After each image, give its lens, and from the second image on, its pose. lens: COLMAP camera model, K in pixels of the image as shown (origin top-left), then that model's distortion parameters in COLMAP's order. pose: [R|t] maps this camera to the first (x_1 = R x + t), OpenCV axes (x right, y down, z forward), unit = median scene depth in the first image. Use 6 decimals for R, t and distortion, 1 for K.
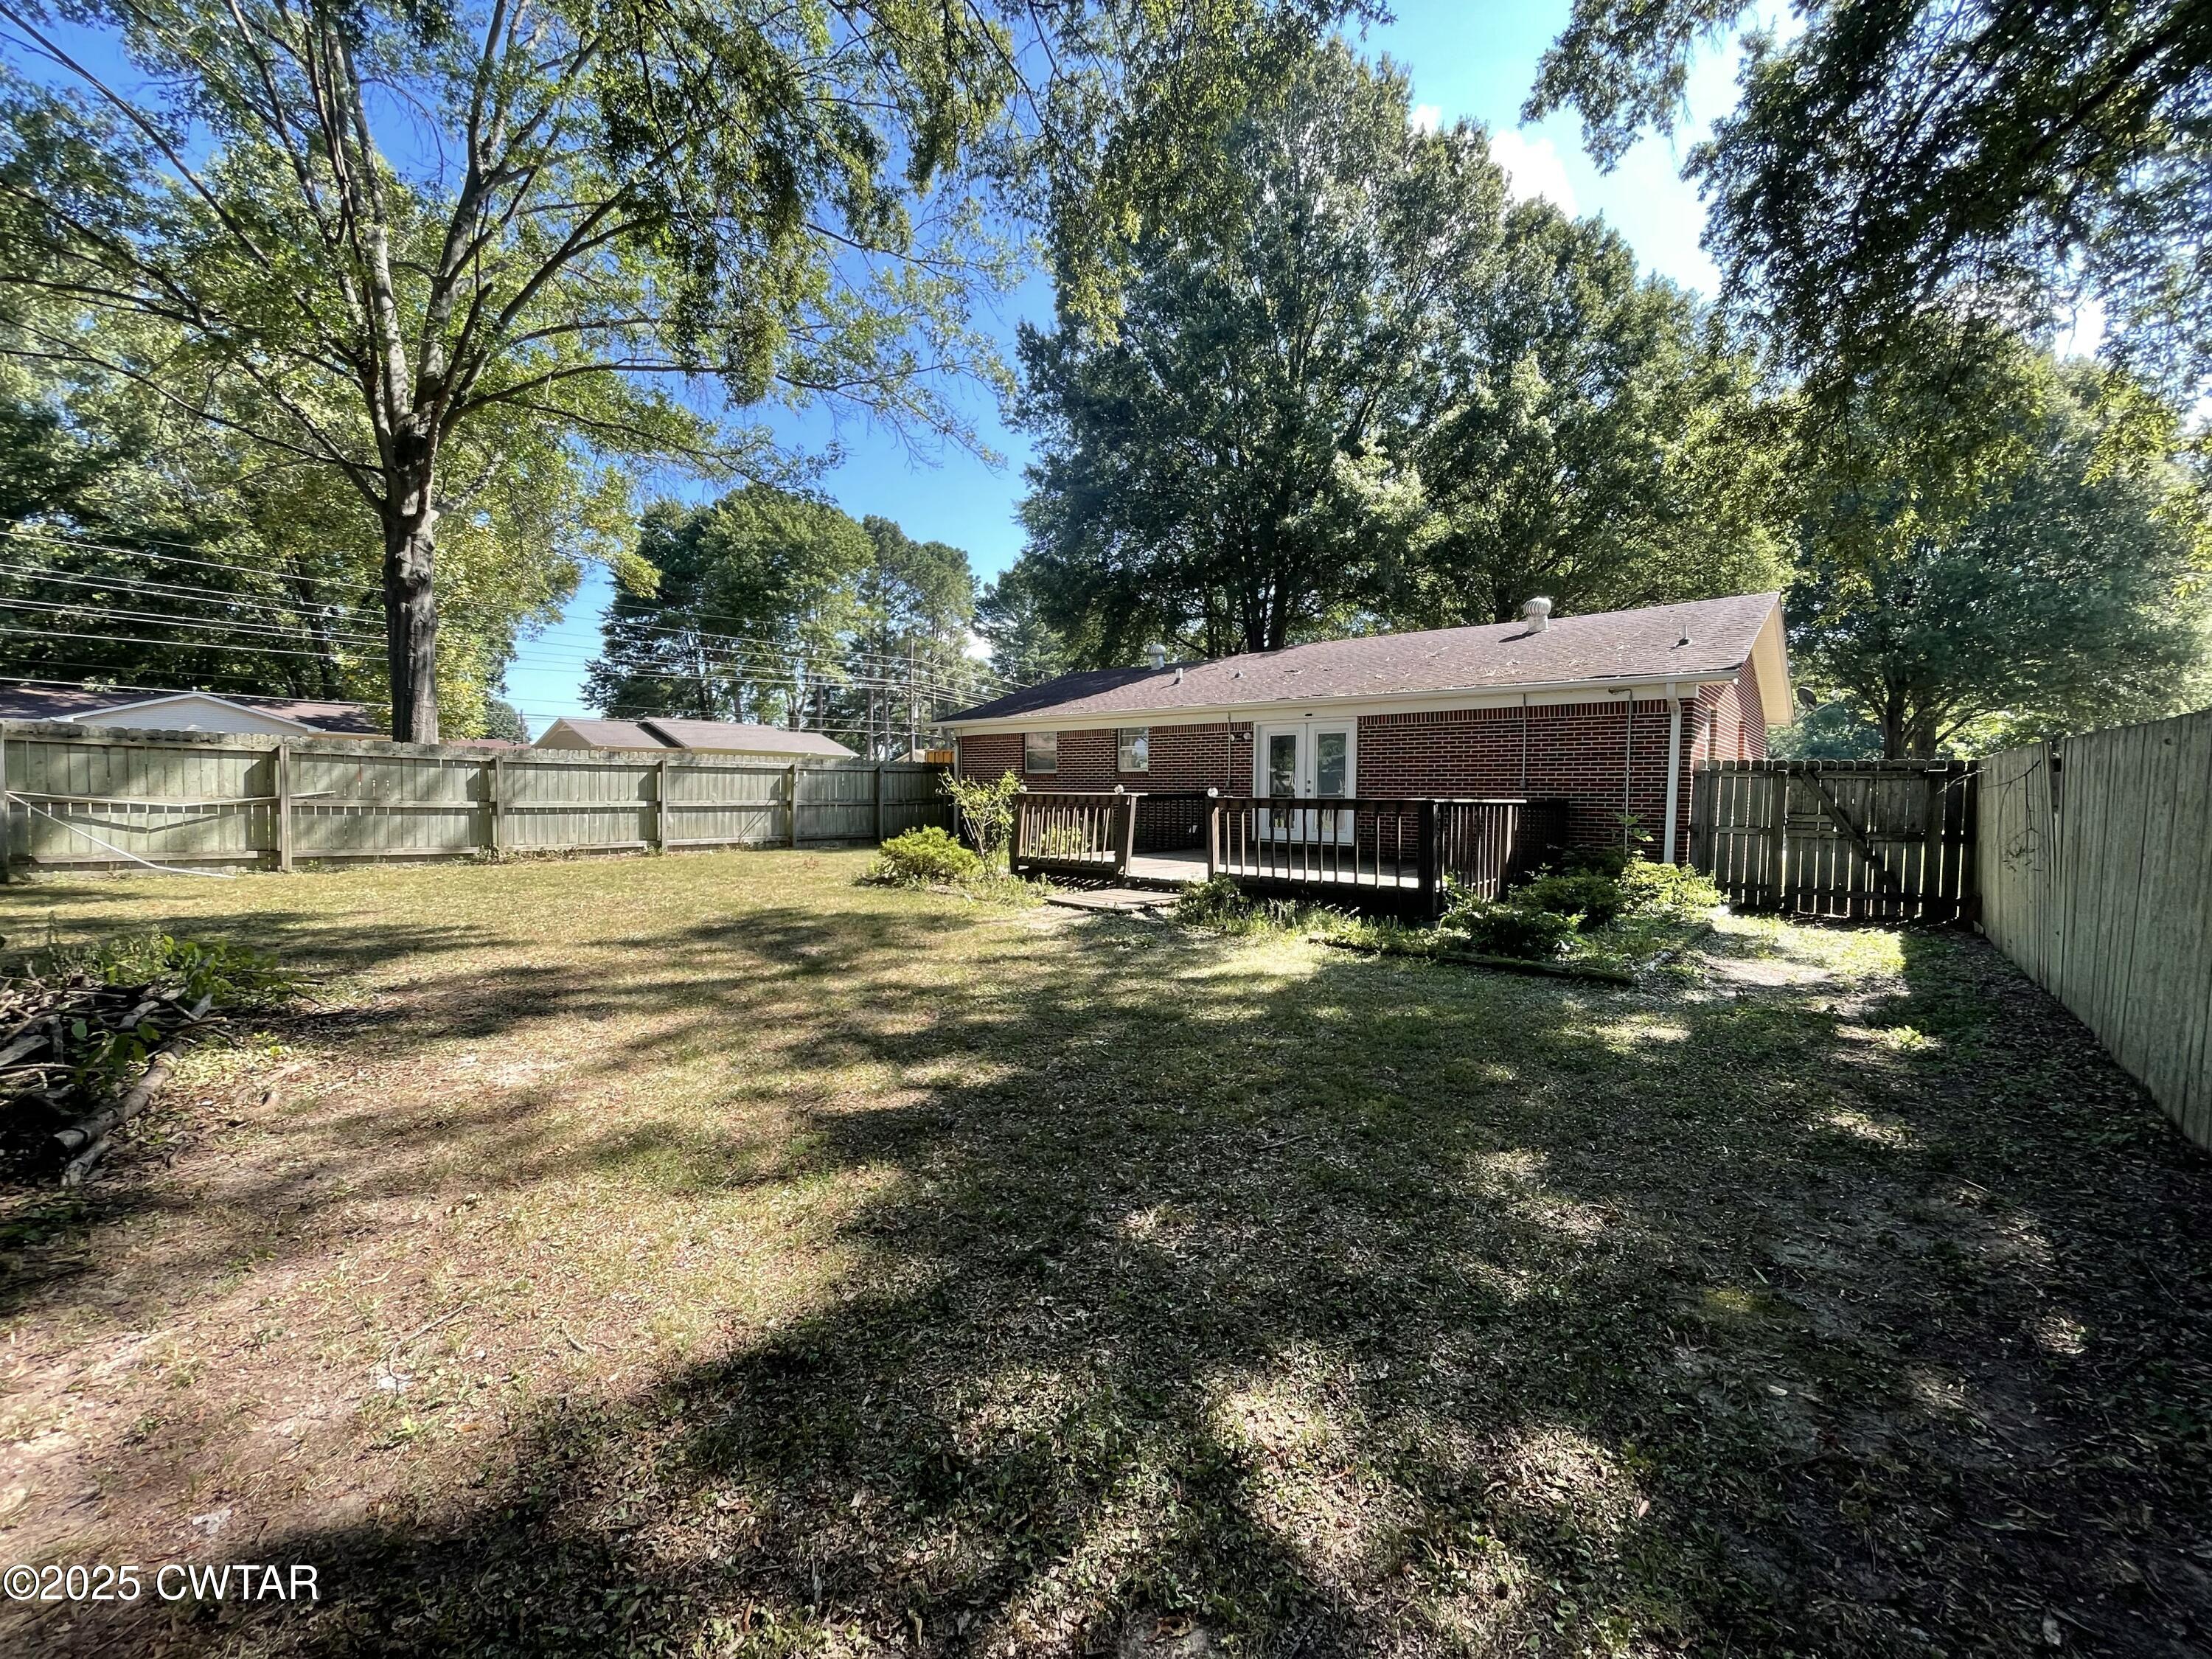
lens RADIAL K [[887.8, 0, 1119.5], [0, 887.8, 838.7], [0, 0, 1]] dist [-0.001004, -0.000690]
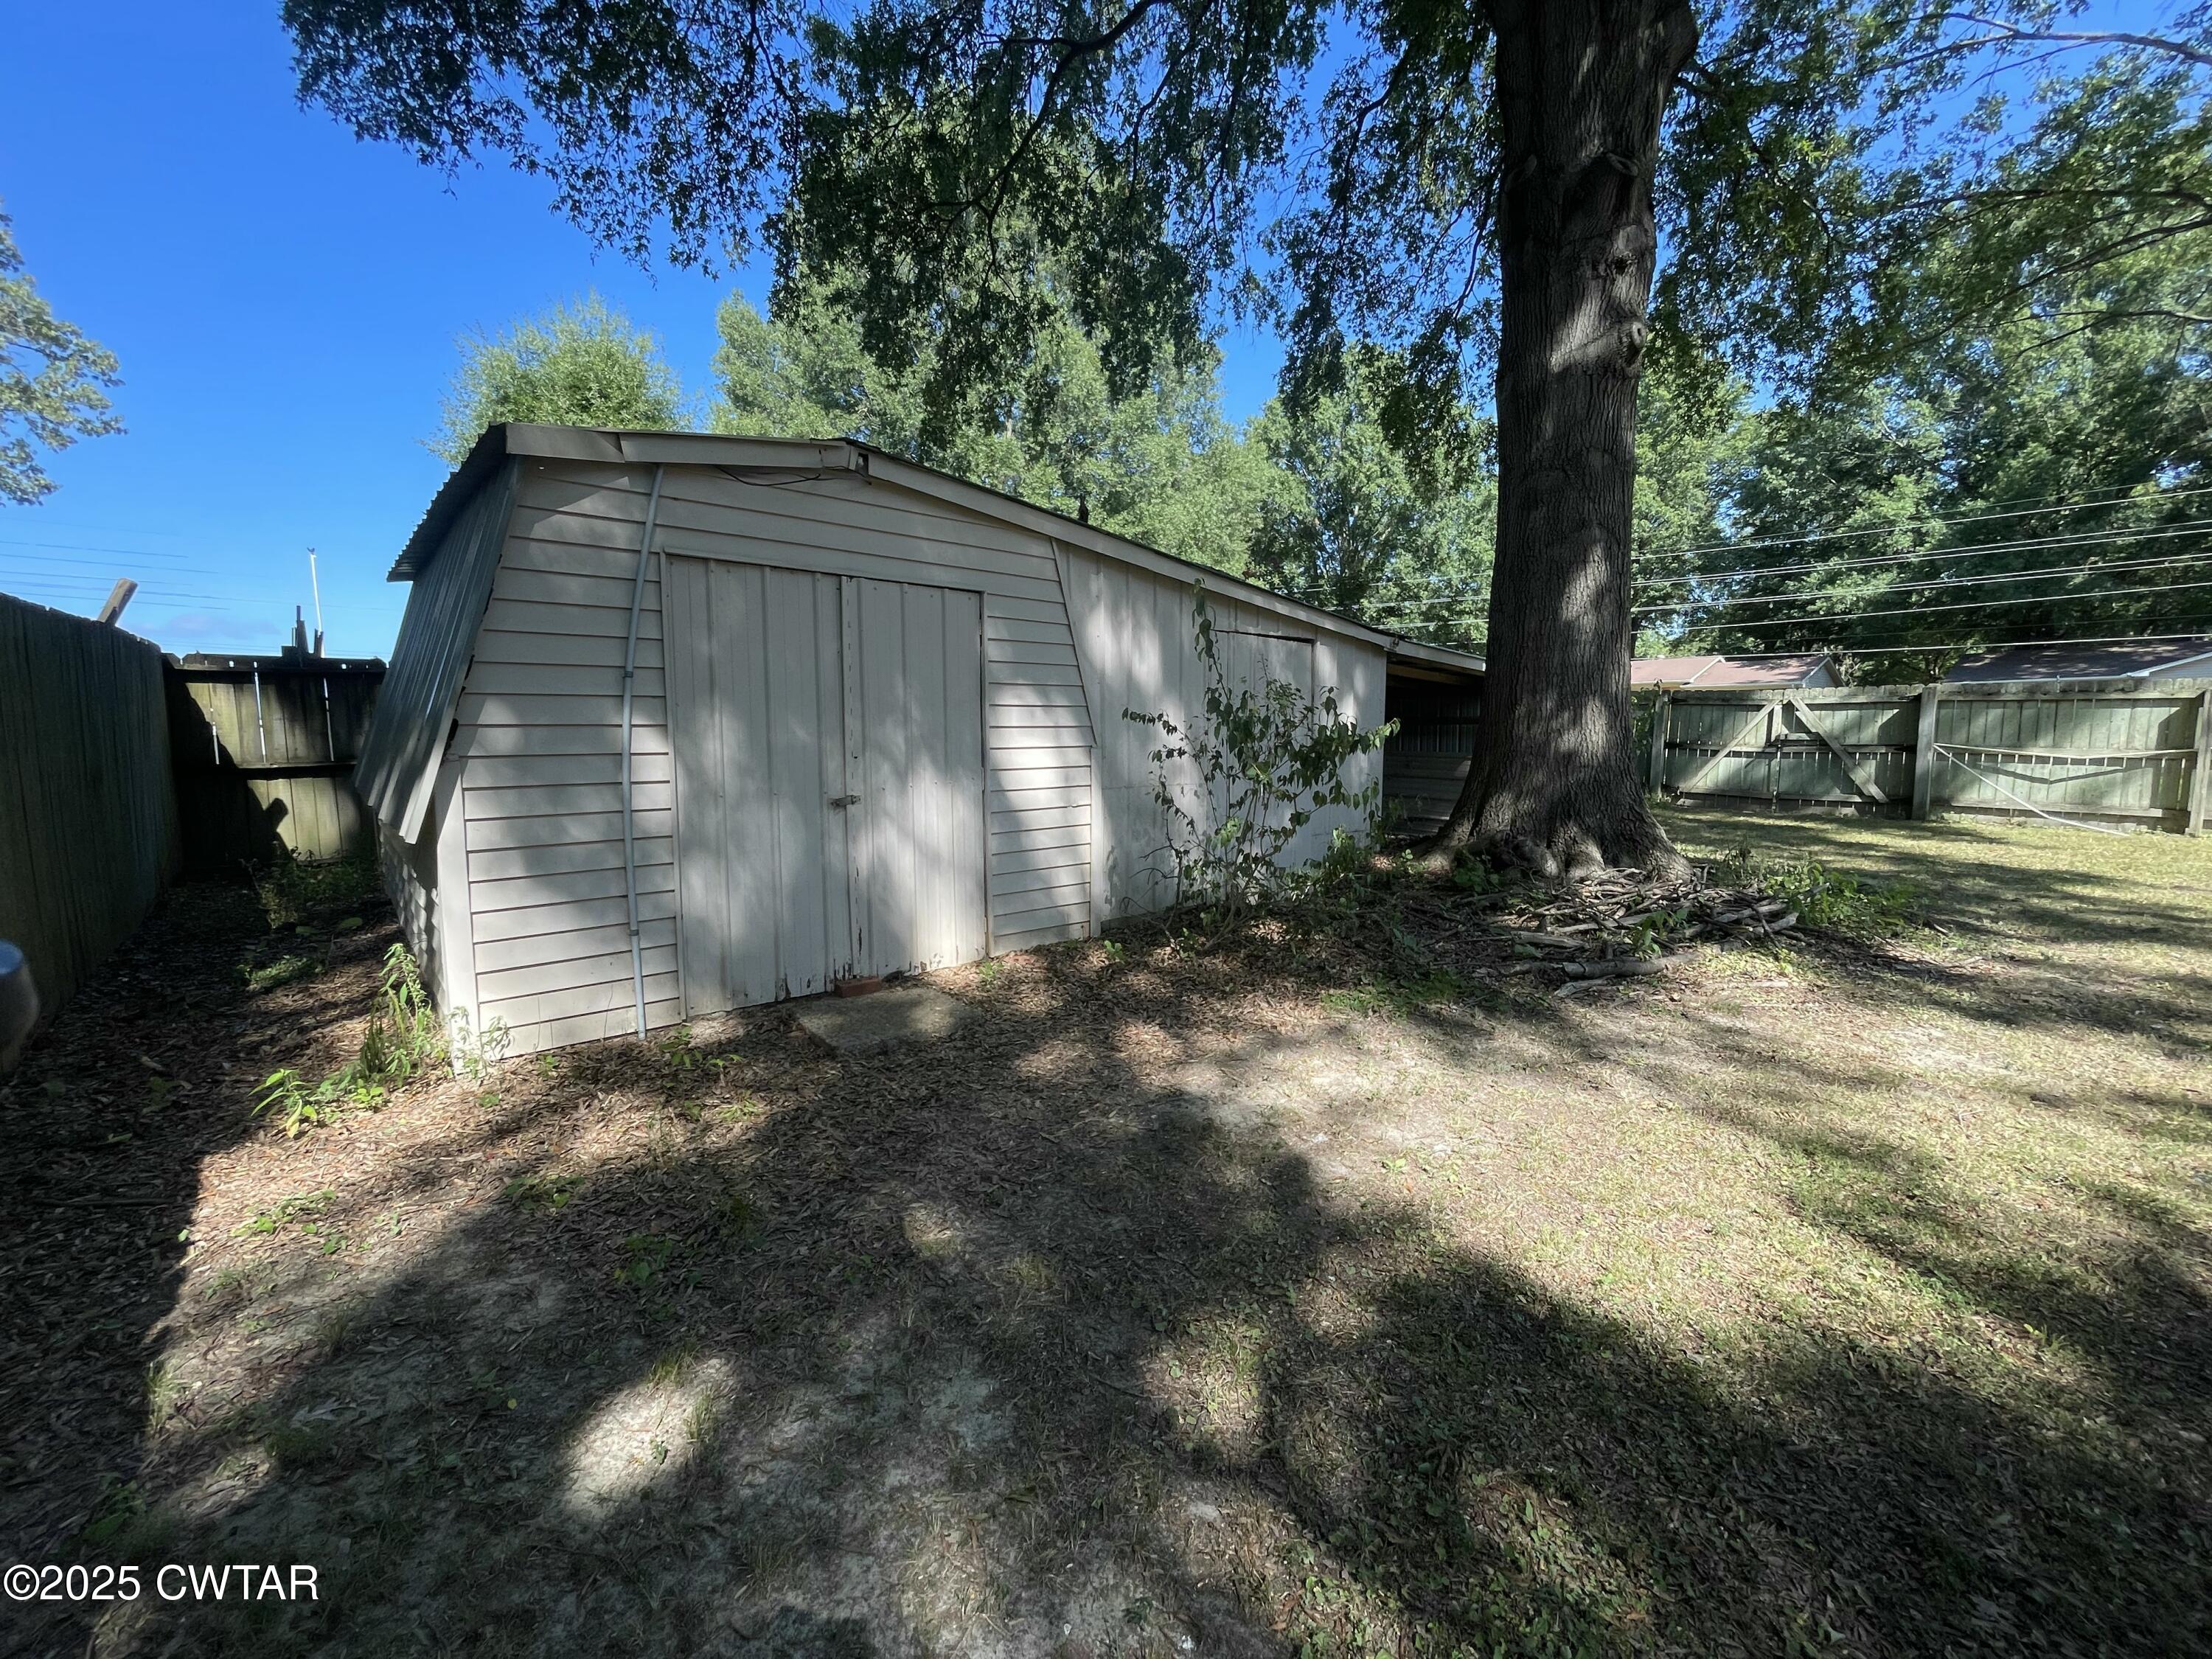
lens RADIAL K [[887.8, 0, 1121.3], [0, 887.8, 824.0], [0, 0, 1]] dist [-0.001004, -0.000690]
pose [[-0.189334, 0.082861, -0.978410, 0.128437], [-0.049263, 0.994377, 0.093747, -0.004186], [0.980676, 0.065949, -0.184188, 0.145199]]
